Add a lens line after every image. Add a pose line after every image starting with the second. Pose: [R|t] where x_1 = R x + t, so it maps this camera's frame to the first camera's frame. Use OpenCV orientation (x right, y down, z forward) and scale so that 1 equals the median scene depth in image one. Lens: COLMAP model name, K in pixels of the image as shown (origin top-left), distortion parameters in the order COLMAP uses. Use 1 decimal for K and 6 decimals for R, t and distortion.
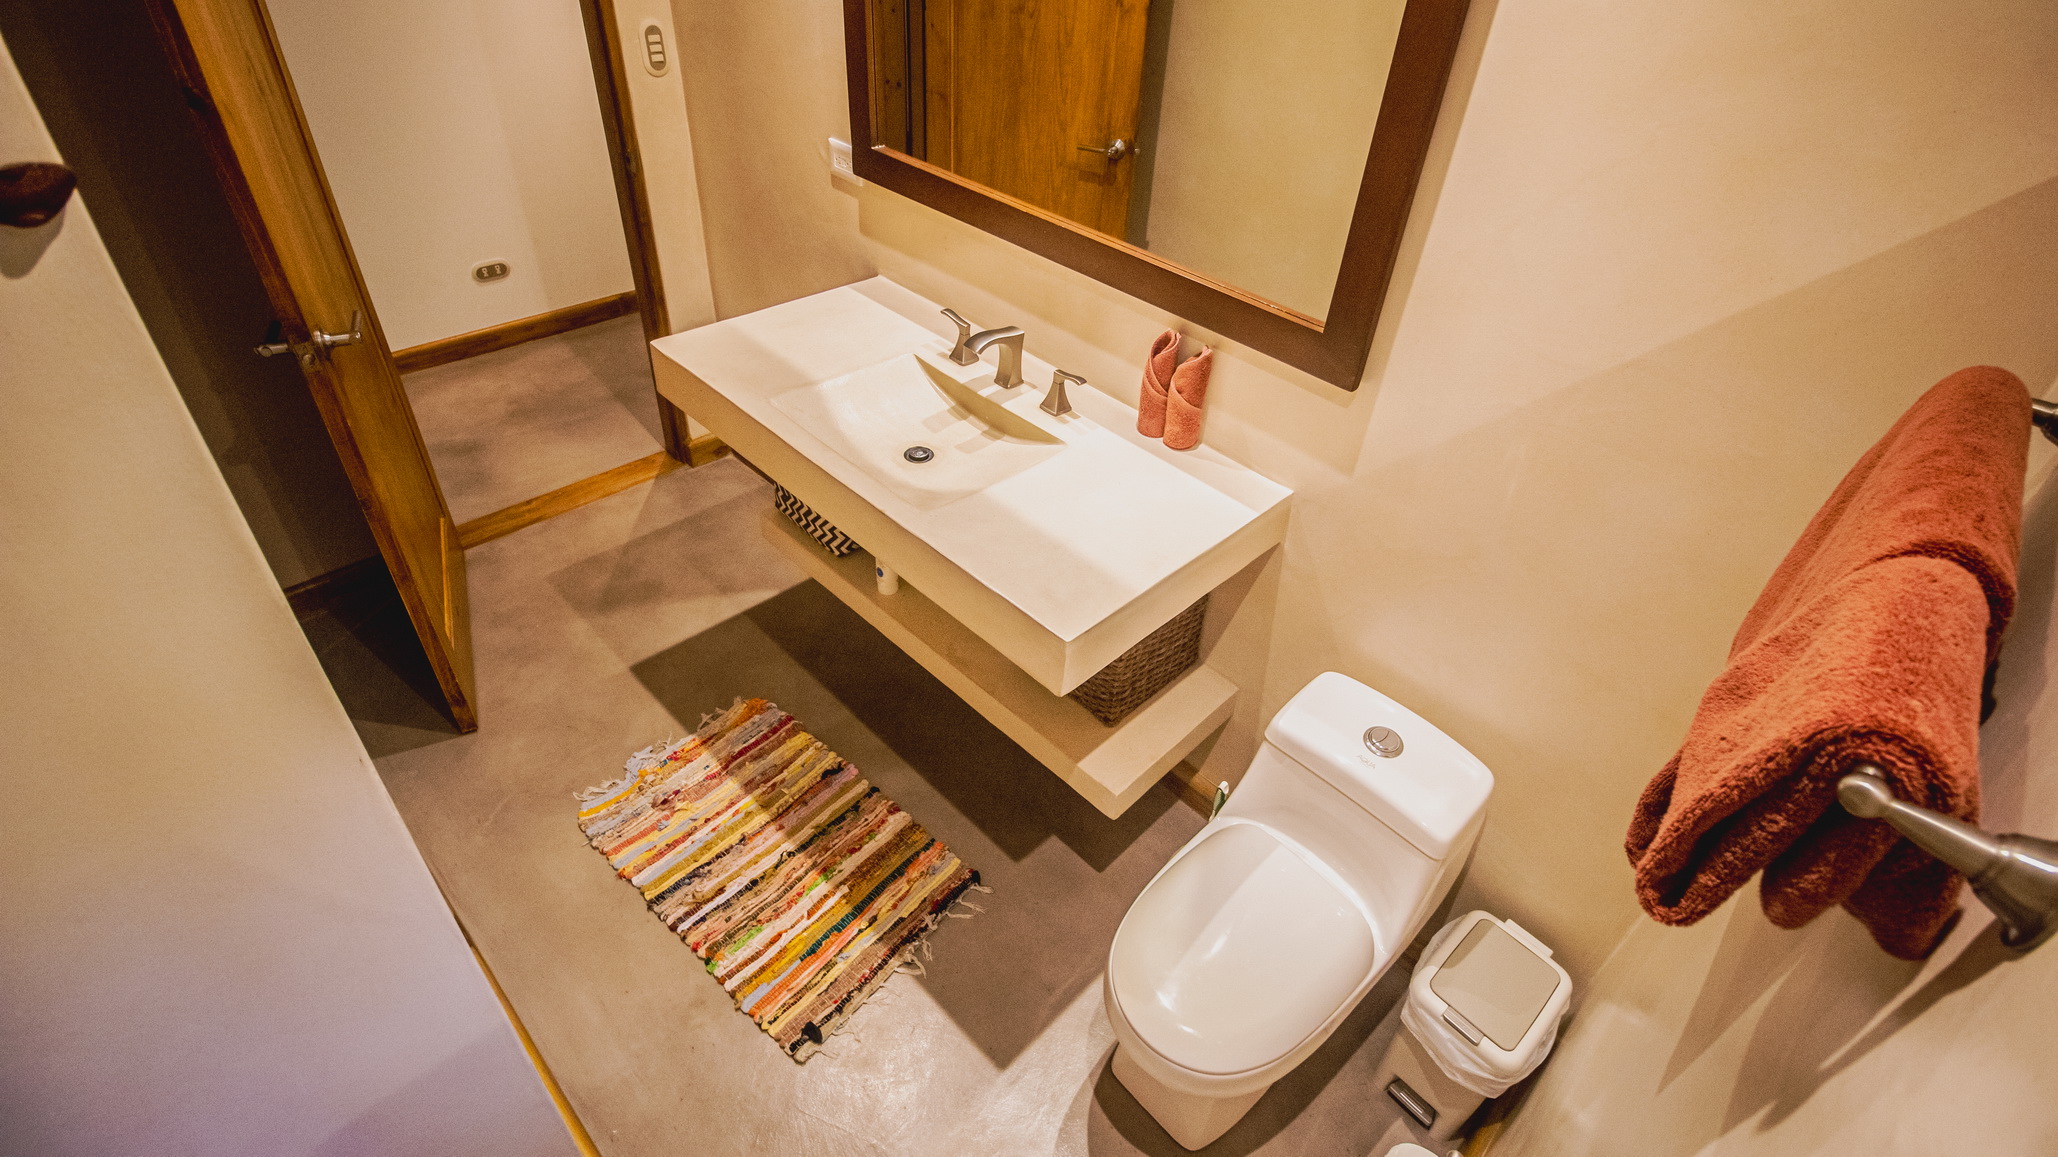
lens RADIAL K [[1014.1, 0, 1029.0], [0, 1014.1, 578.5], [0, 0, 1]] dist [0.002280, -0.015041]
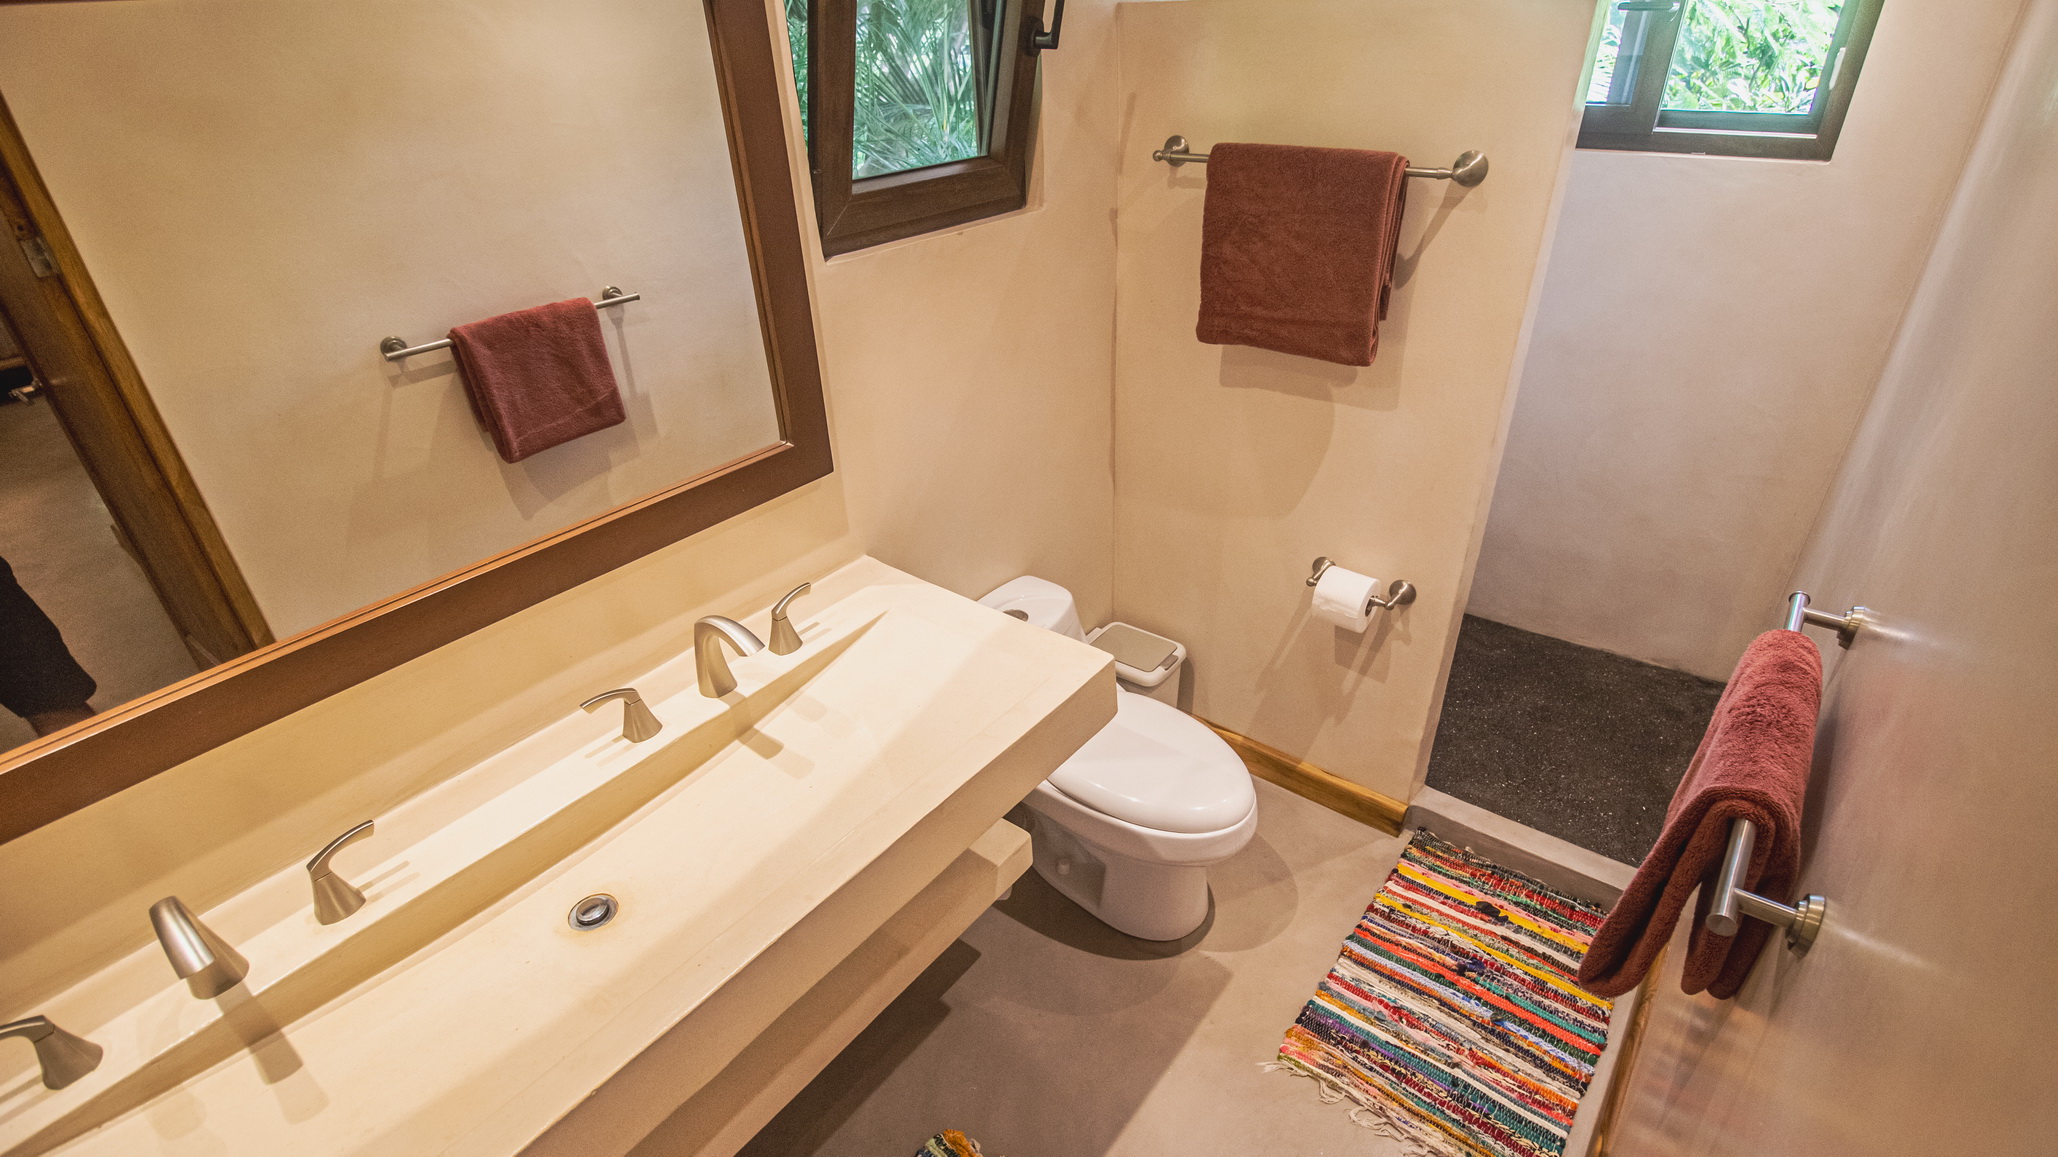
lens RADIAL K [[1014.1, 0, 1029.0], [0, 1014.1, 578.5], [0, 0, 1]] dist [0.002280, -0.015041]
pose [[-0.113076, -0.542164, 0.832629, -0.717187], [0.657014, 0.587838, 0.471995, -0.472664], [-0.745350, 0.600420, 0.289740, 0.490804]]
